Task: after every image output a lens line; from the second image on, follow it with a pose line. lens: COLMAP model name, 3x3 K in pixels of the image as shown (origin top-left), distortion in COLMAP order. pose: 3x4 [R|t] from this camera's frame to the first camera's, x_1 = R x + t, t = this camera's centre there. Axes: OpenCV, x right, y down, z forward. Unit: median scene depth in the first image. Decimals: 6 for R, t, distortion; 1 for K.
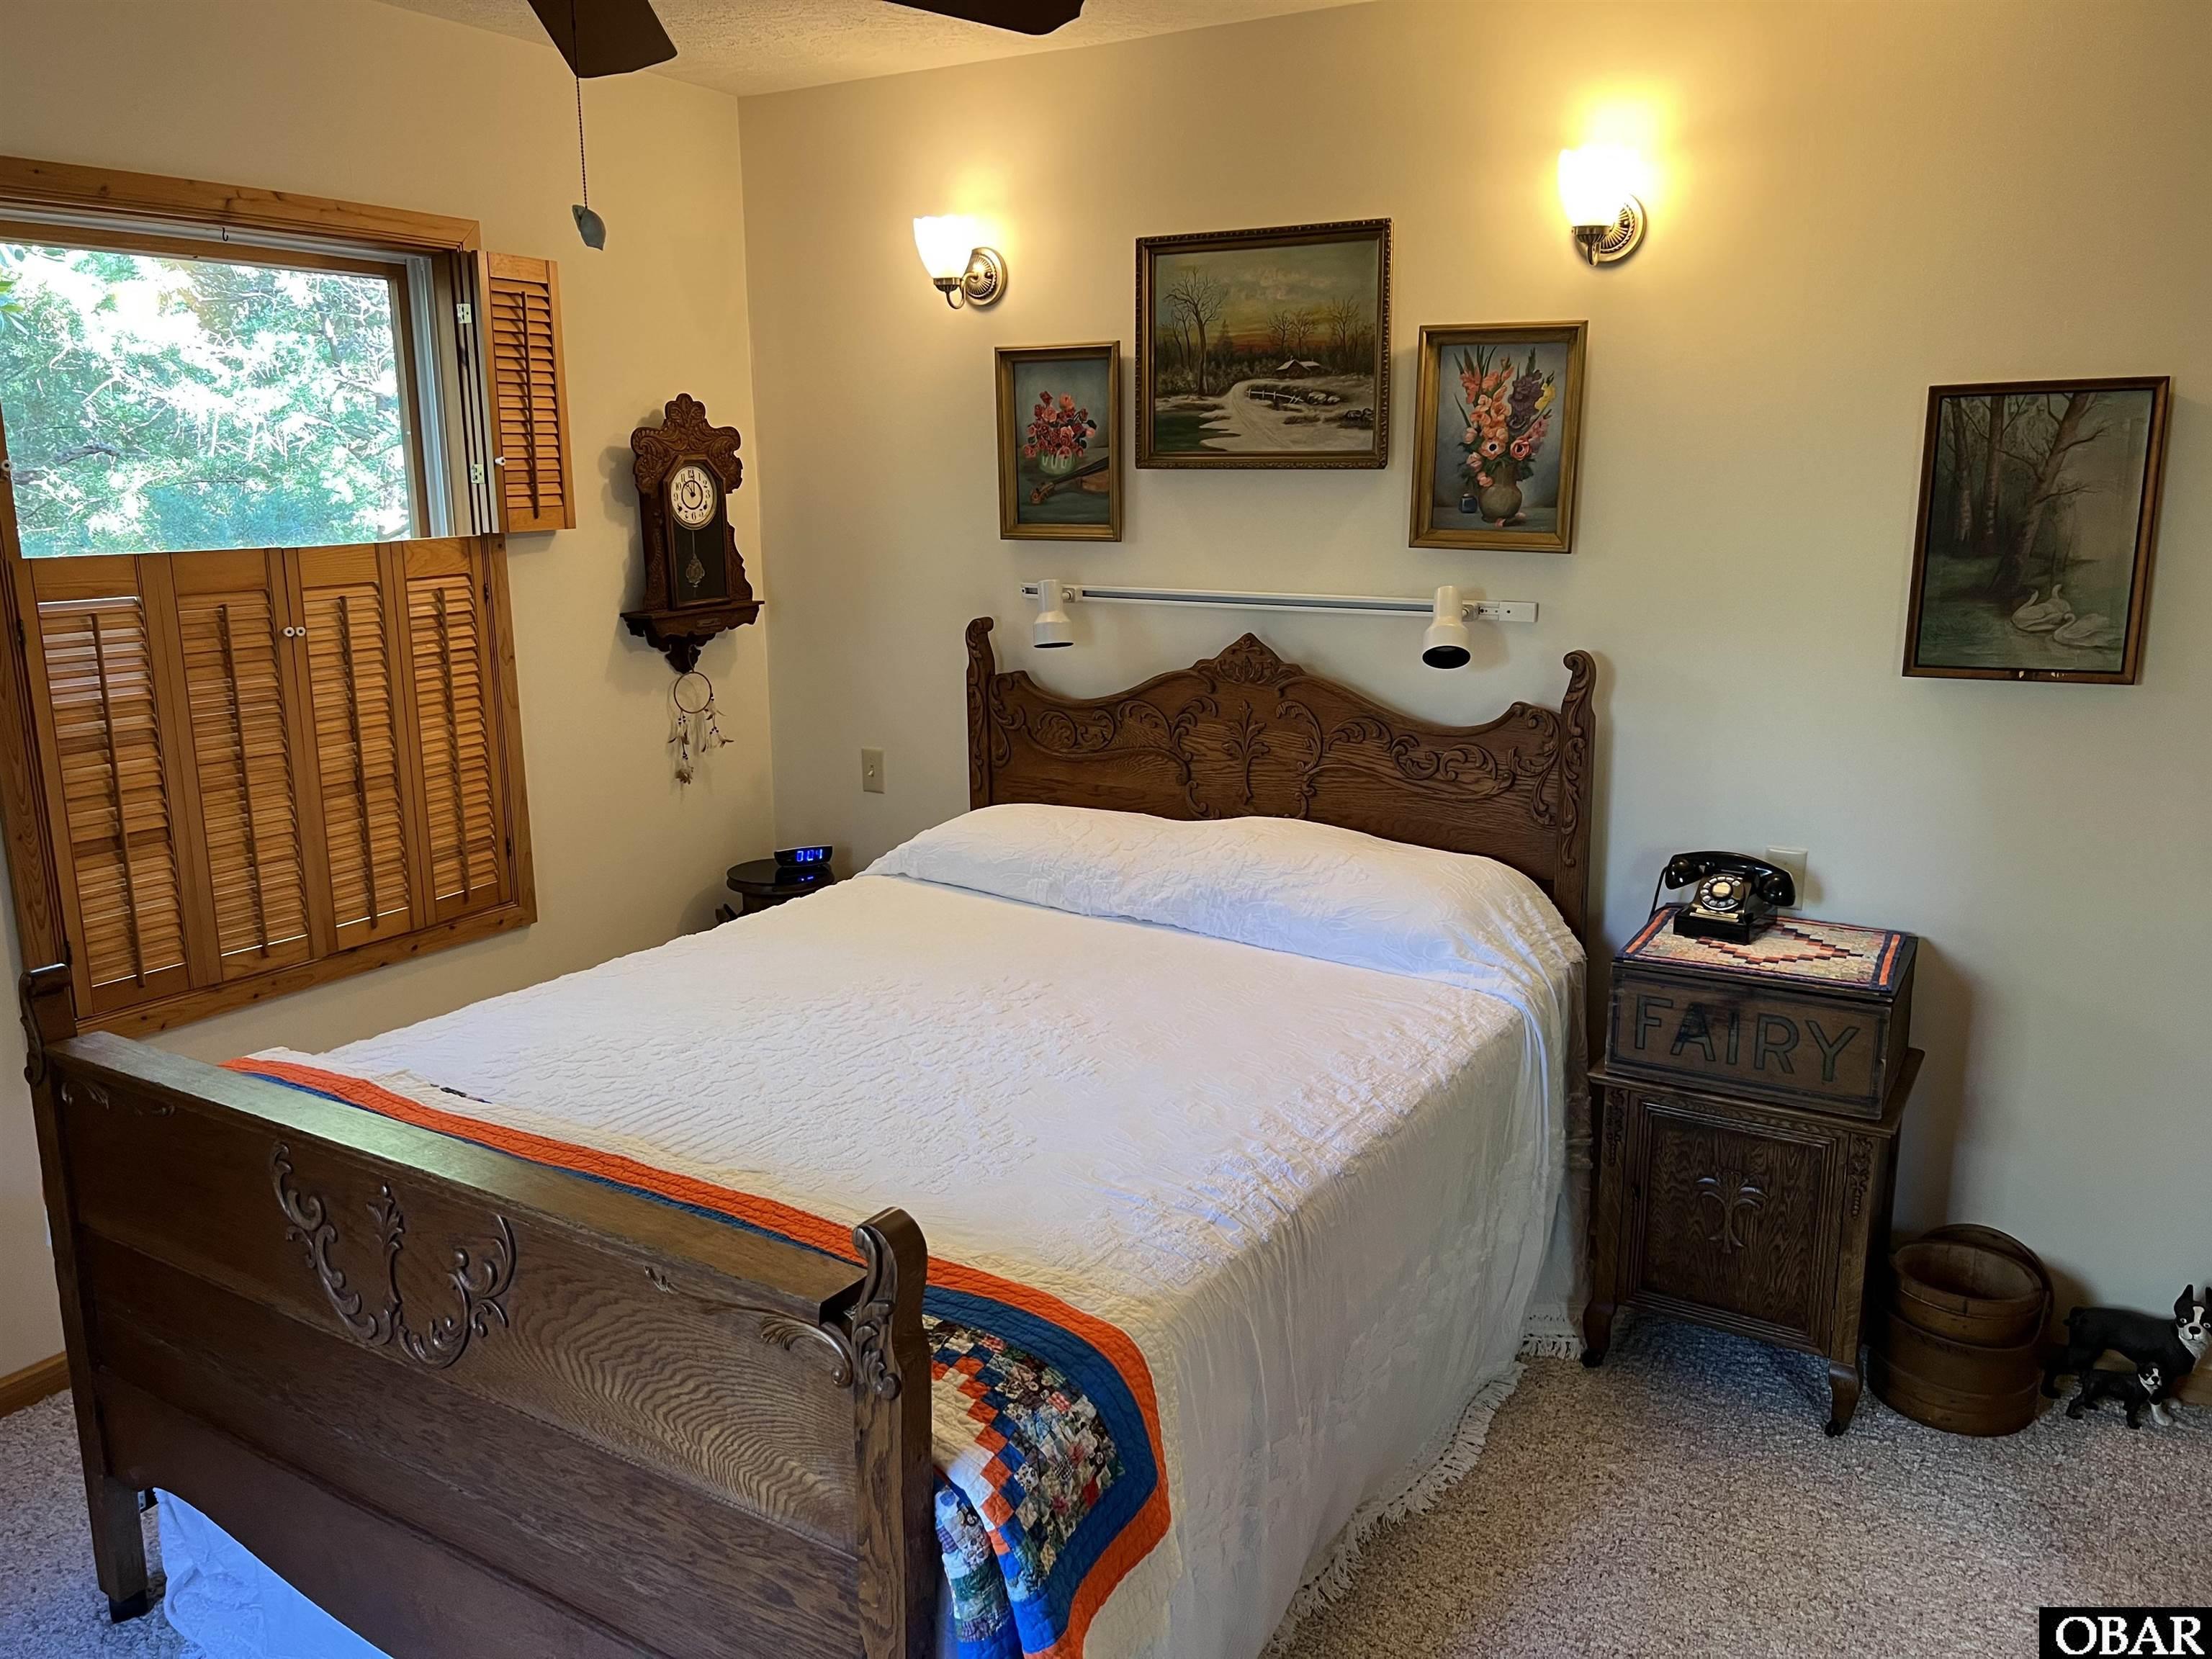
lens RADIAL K [[1703.4, 0, 1095.1], [0, 1703.4, 827.7], [0, 0, 1]] dist [0.063164, -0.065548]
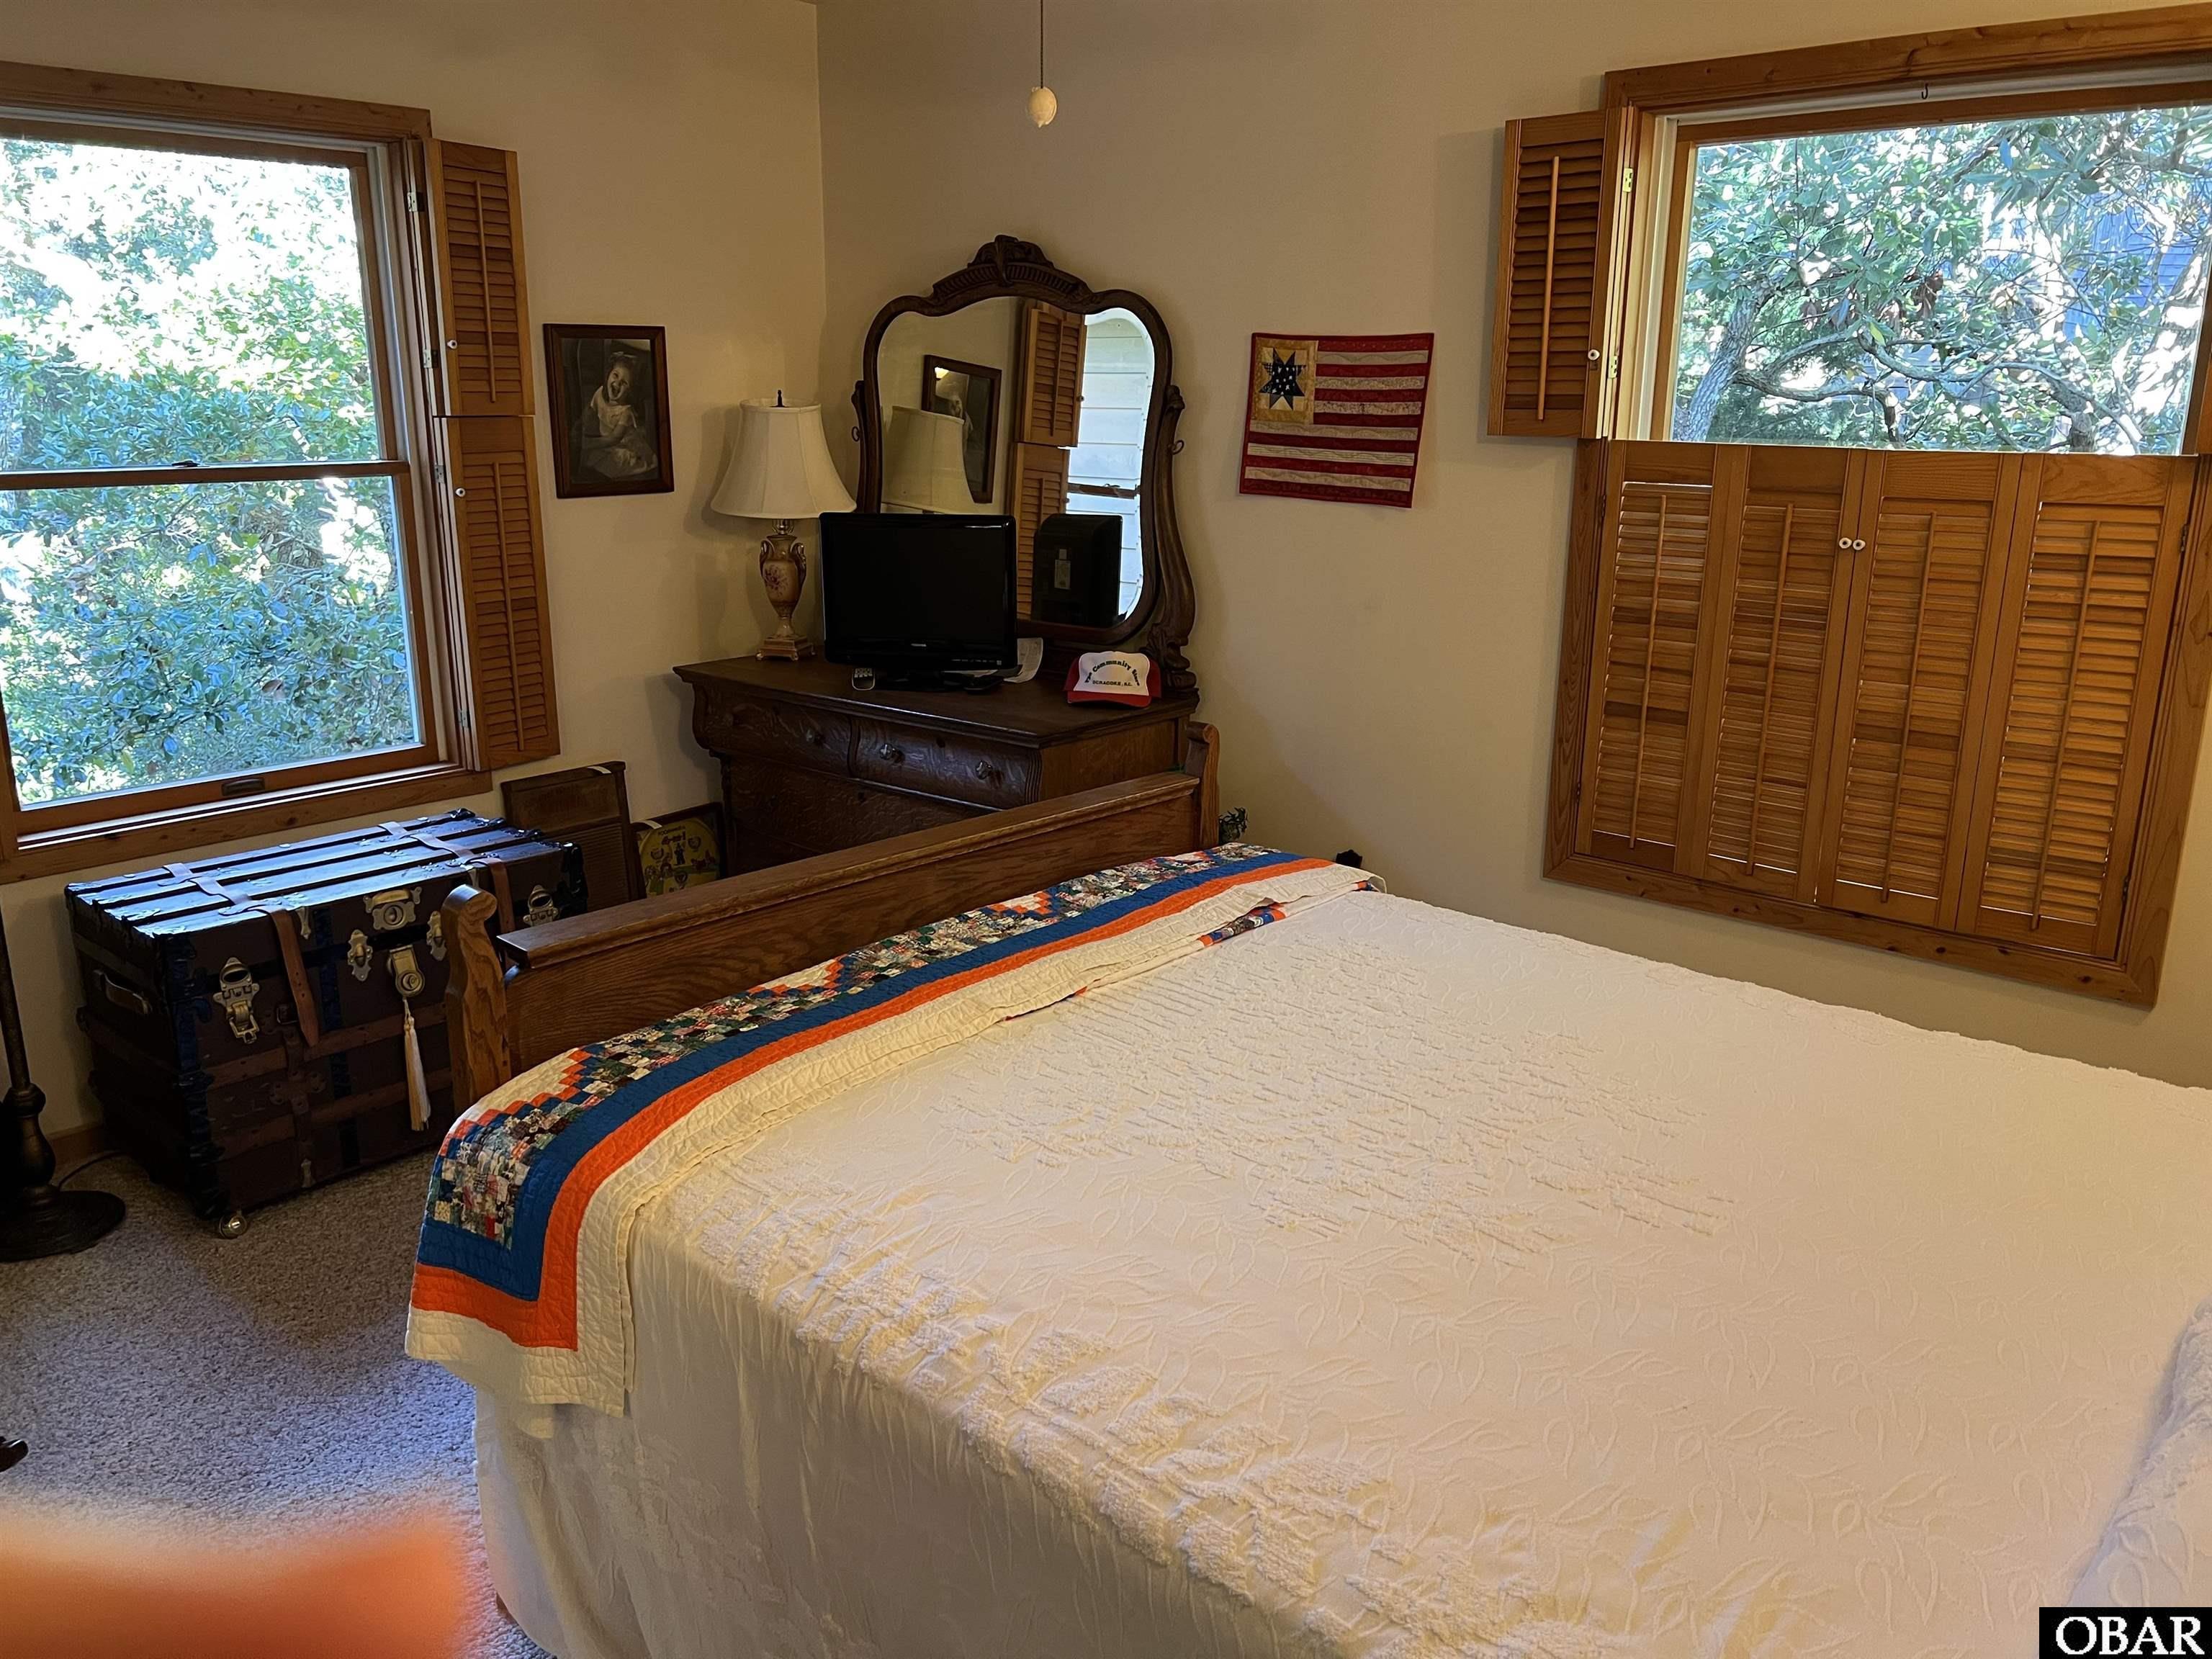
lens RADIAL K [[1703.4, 0, 1095.1], [0, 1703.4, 827.7], [0, 0, 1]] dist [0.063164, -0.065548]
pose [[-0.197817, 0.249976, -0.947829, 0.517182], [-0.217606, 0.931611, 0.291115, -0.156870], [0.955780, 0.263841, -0.129893, 0.804842]]
